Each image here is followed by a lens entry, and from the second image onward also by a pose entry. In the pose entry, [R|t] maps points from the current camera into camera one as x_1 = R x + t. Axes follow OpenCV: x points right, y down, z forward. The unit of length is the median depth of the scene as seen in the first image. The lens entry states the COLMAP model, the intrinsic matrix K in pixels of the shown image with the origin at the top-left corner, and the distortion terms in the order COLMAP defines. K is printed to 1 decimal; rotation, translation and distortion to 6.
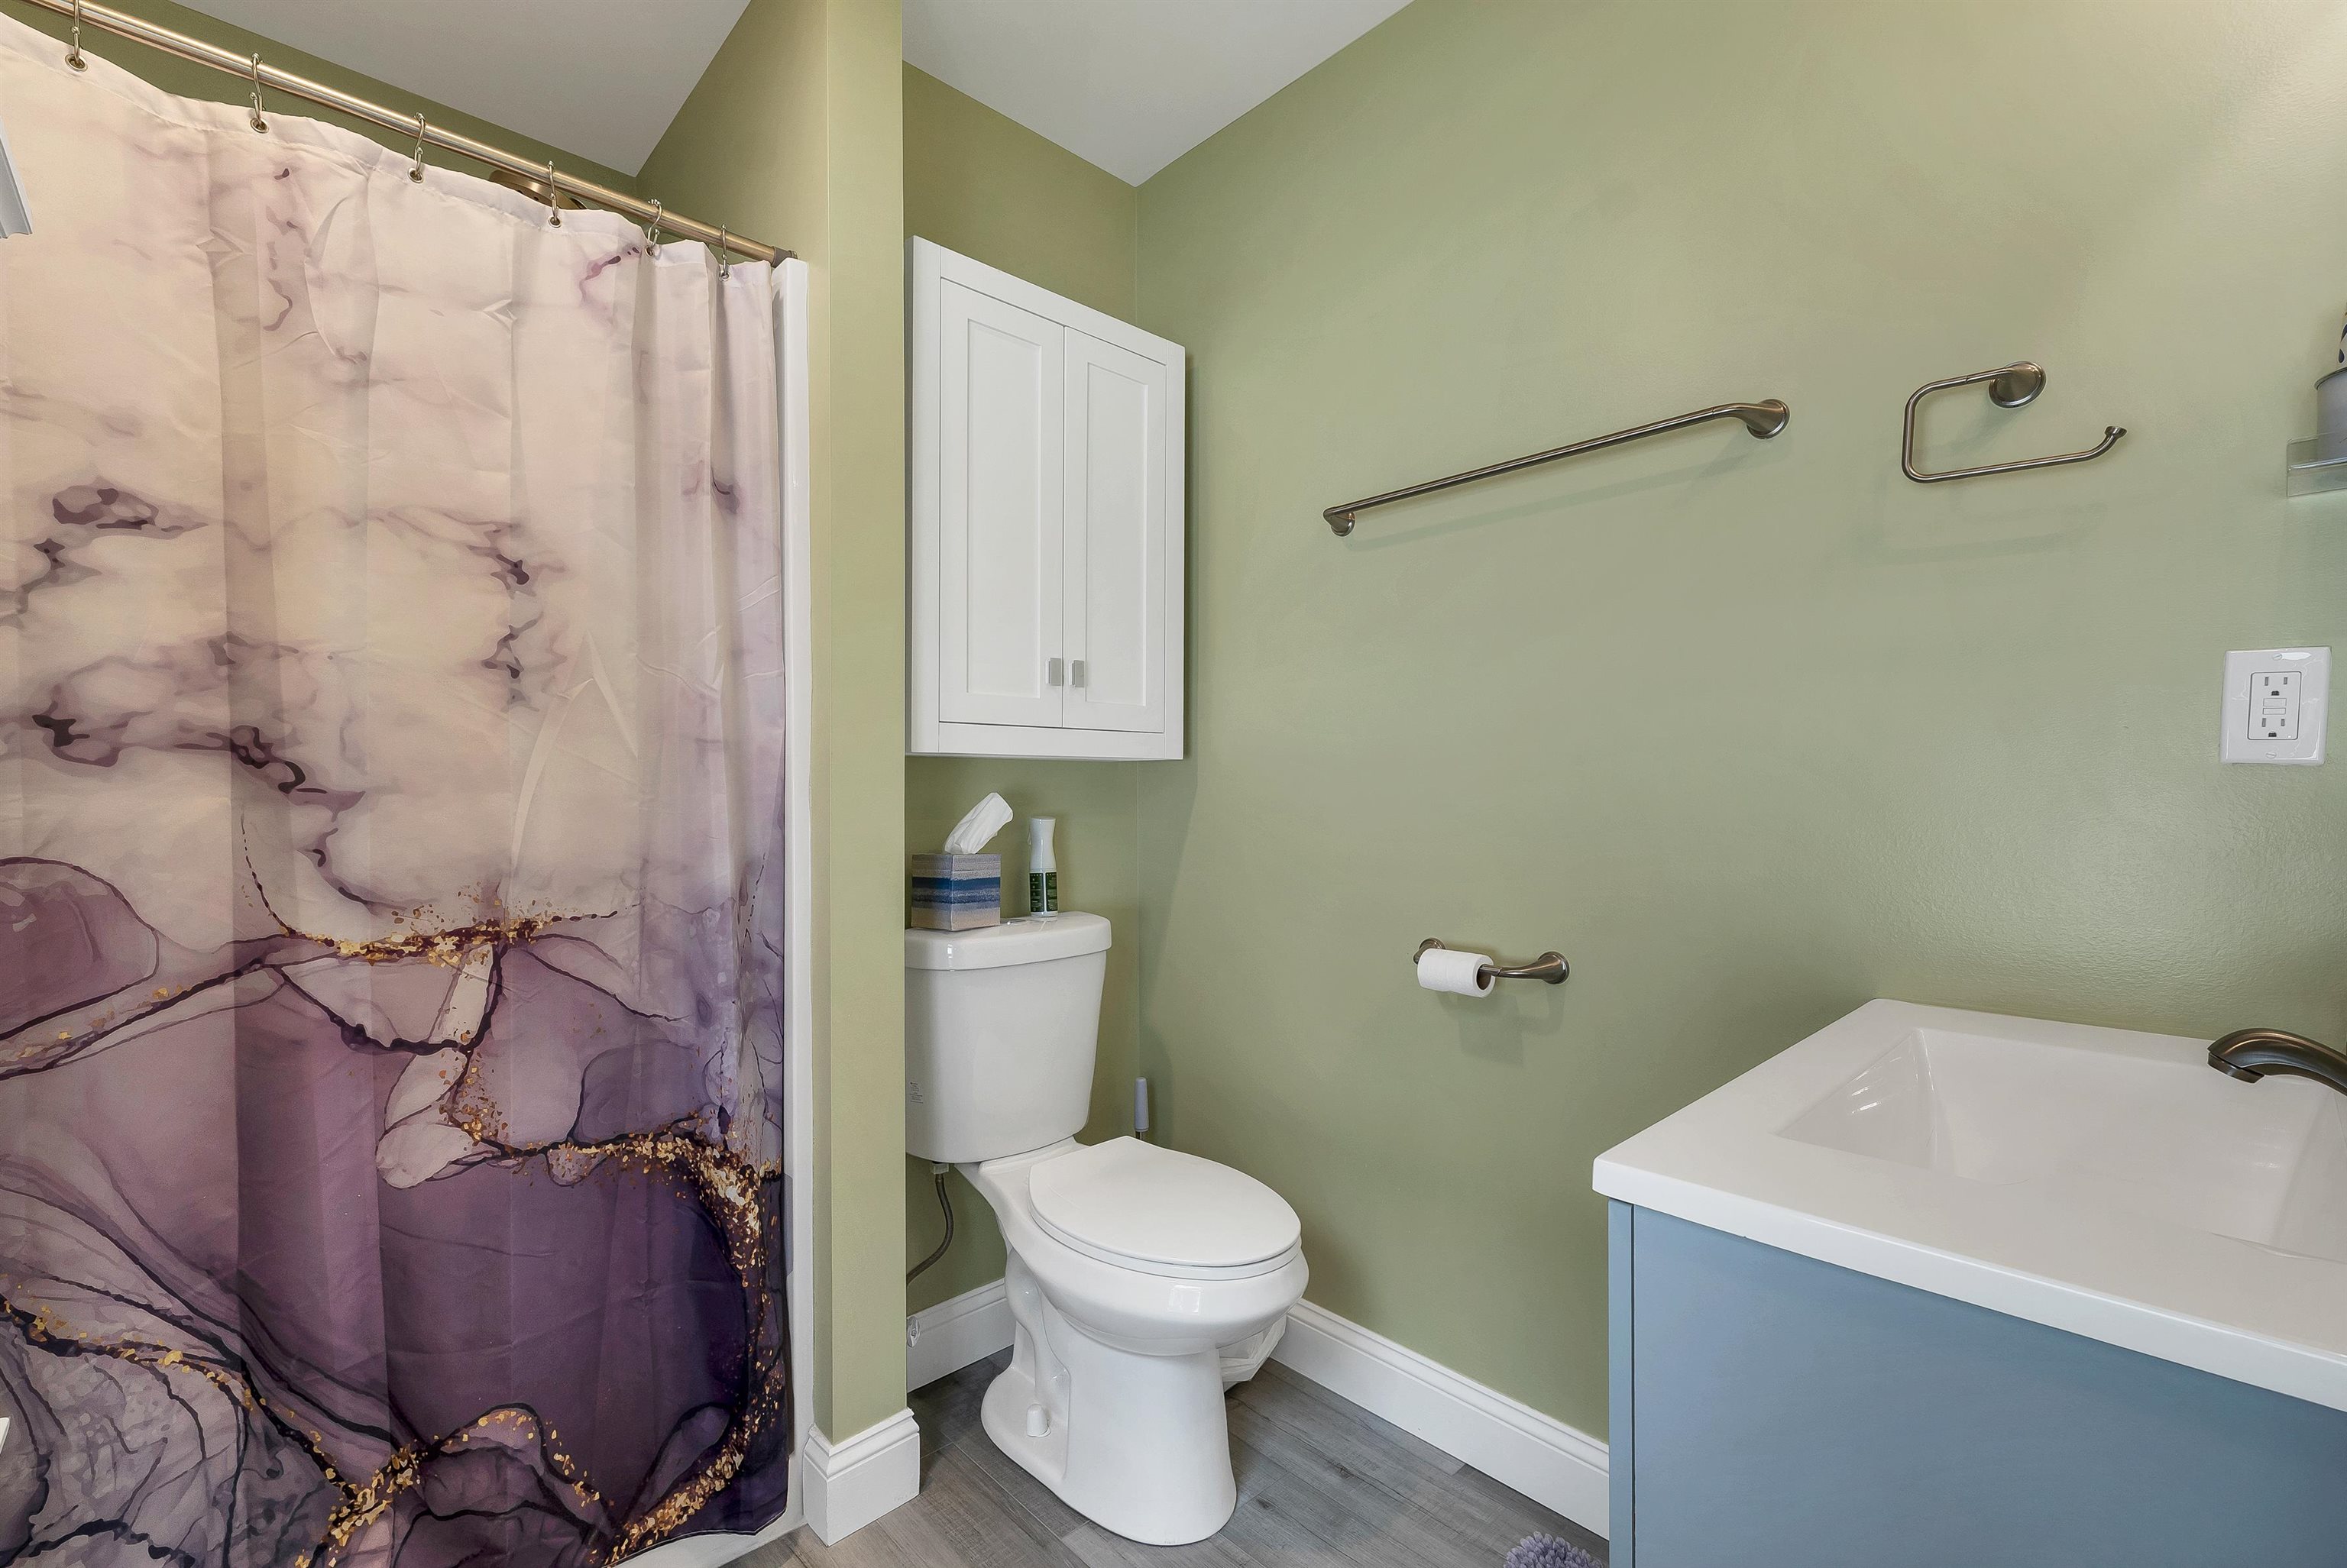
lens RADIAL K [[1024.1, 0, 1174.9], [0, 1024.1, 783.3], [0, 0, 1]] dist [-0.001508, -0.000508]
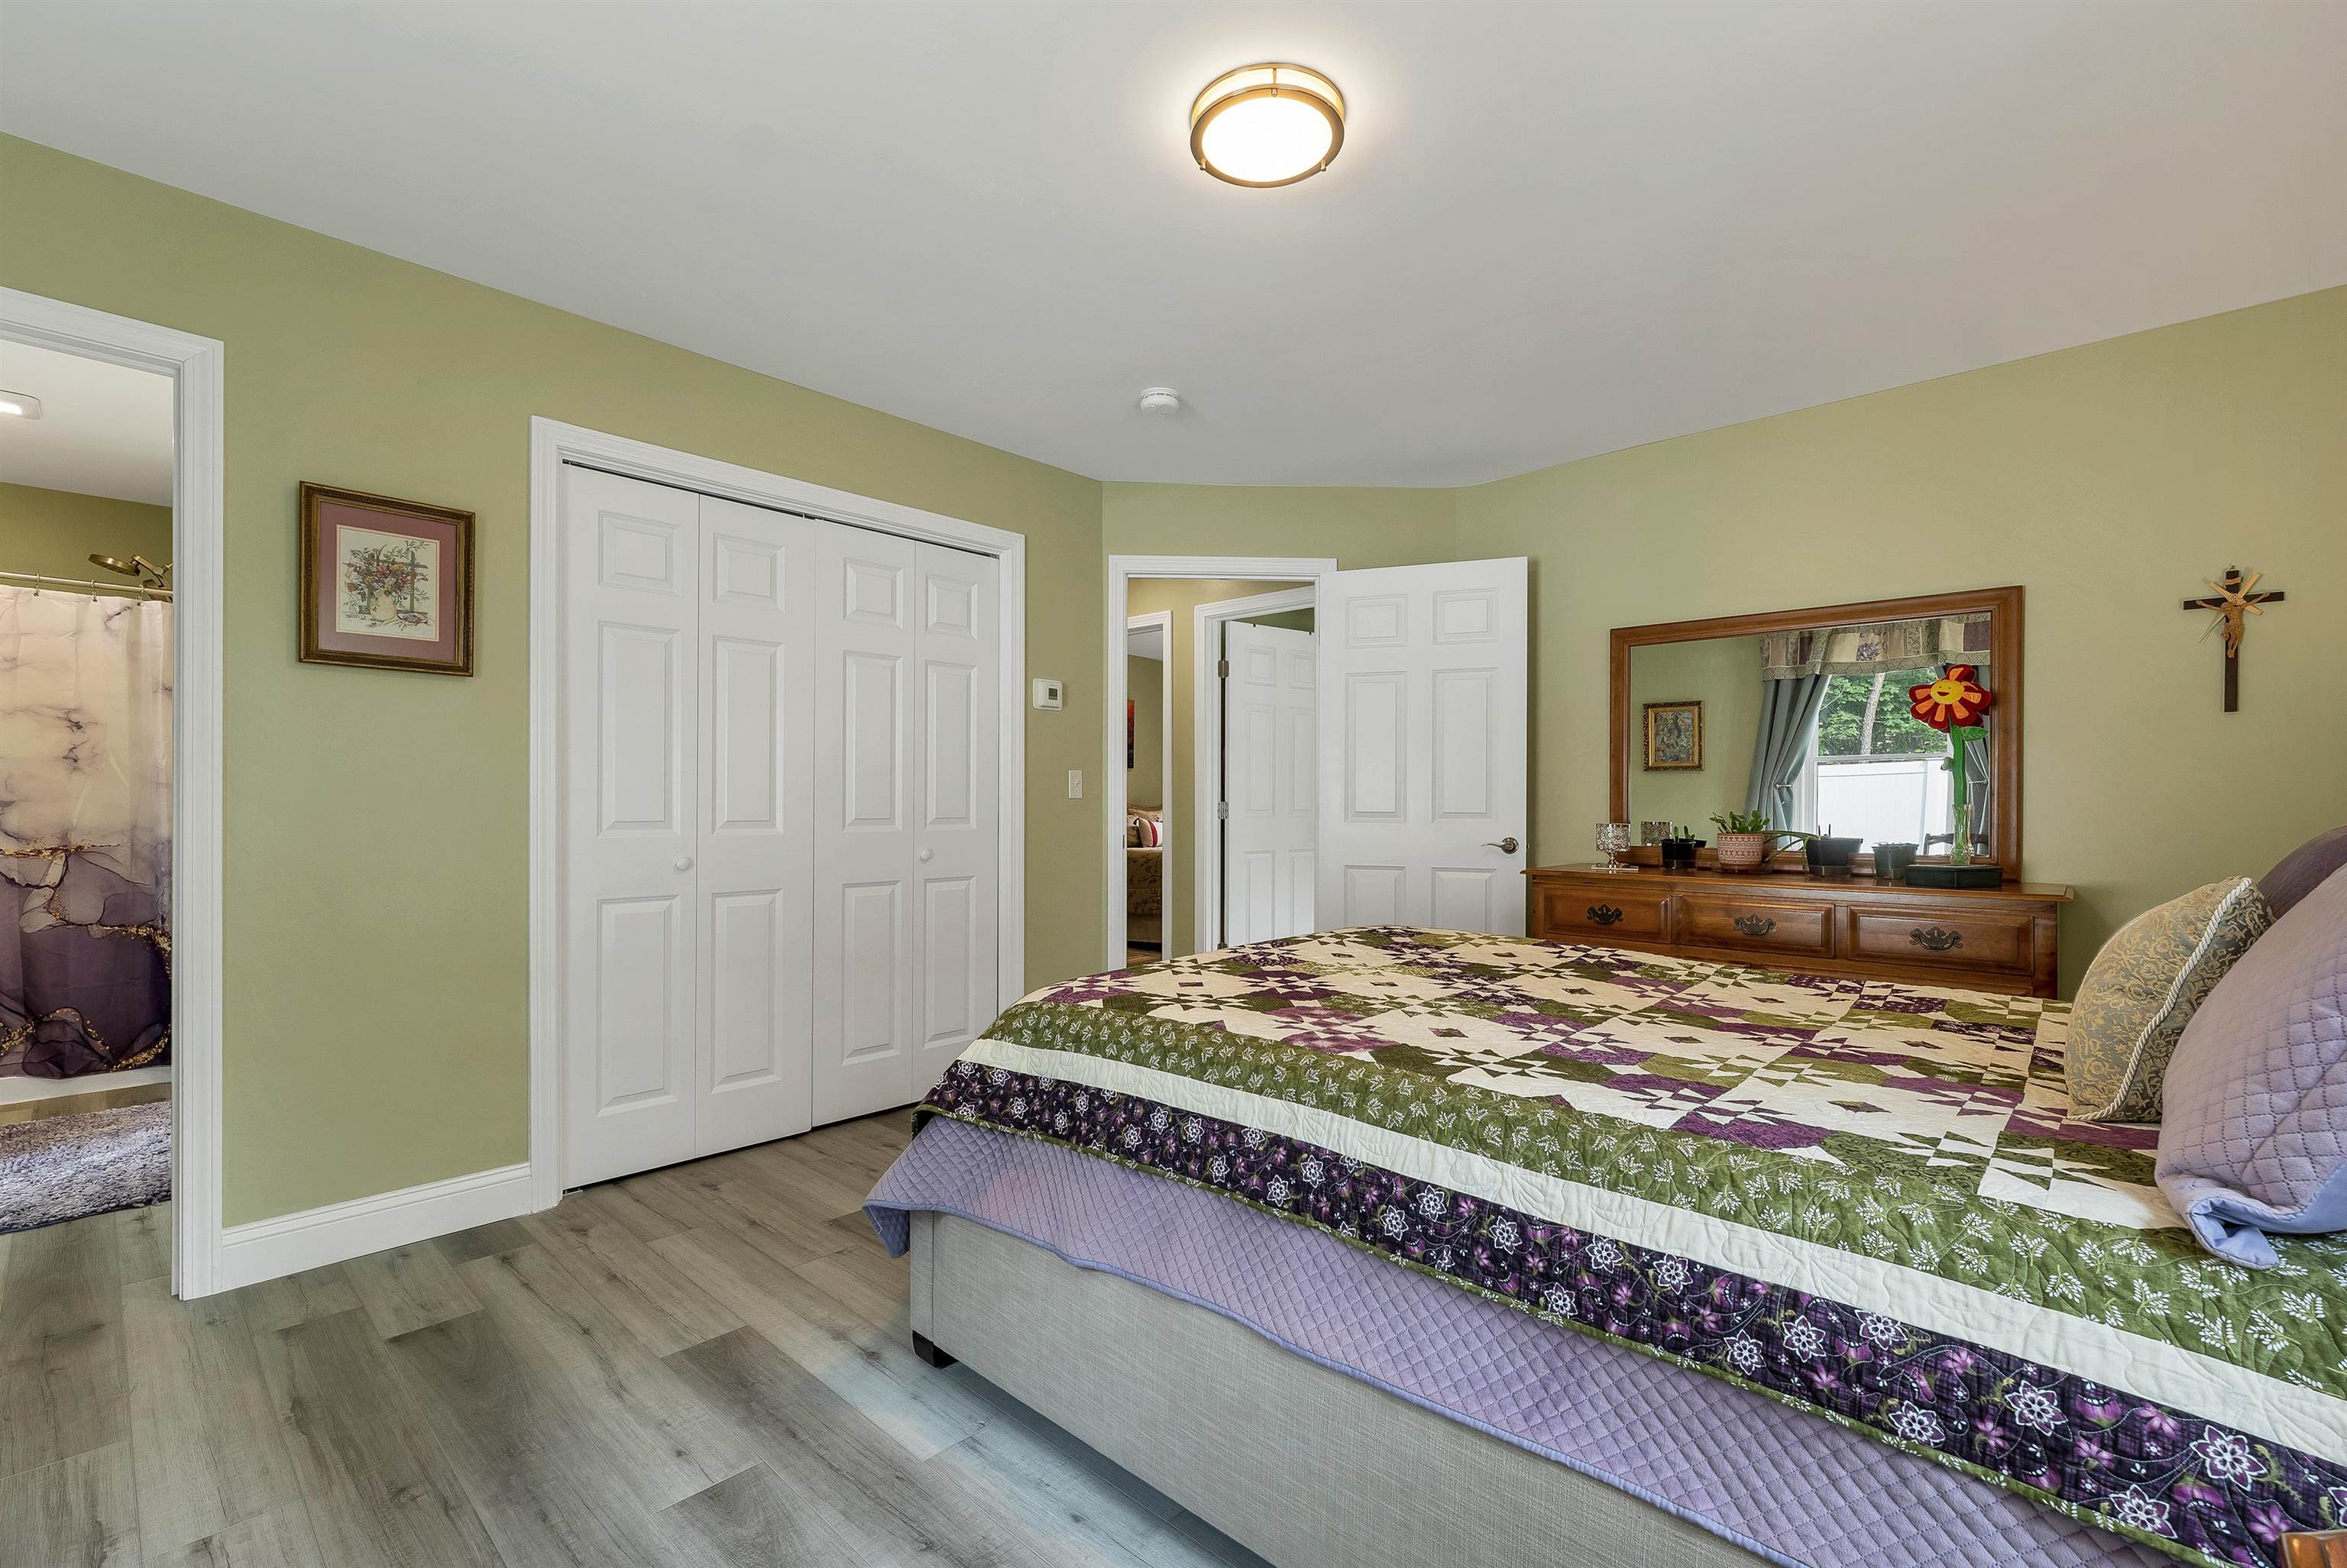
lens RADIAL K [[1024.1, 0, 1176.9], [0, 1024.1, 803.7], [0, 0, 1]] dist [-0.001508, -0.000508]
pose [[0.997911, 0.004400, 0.064455, 2.273530], [-0.004473, 0.999990, 0.000979, -0.001993], [-0.064450, -0.001265, 0.997920, -2.082532]]
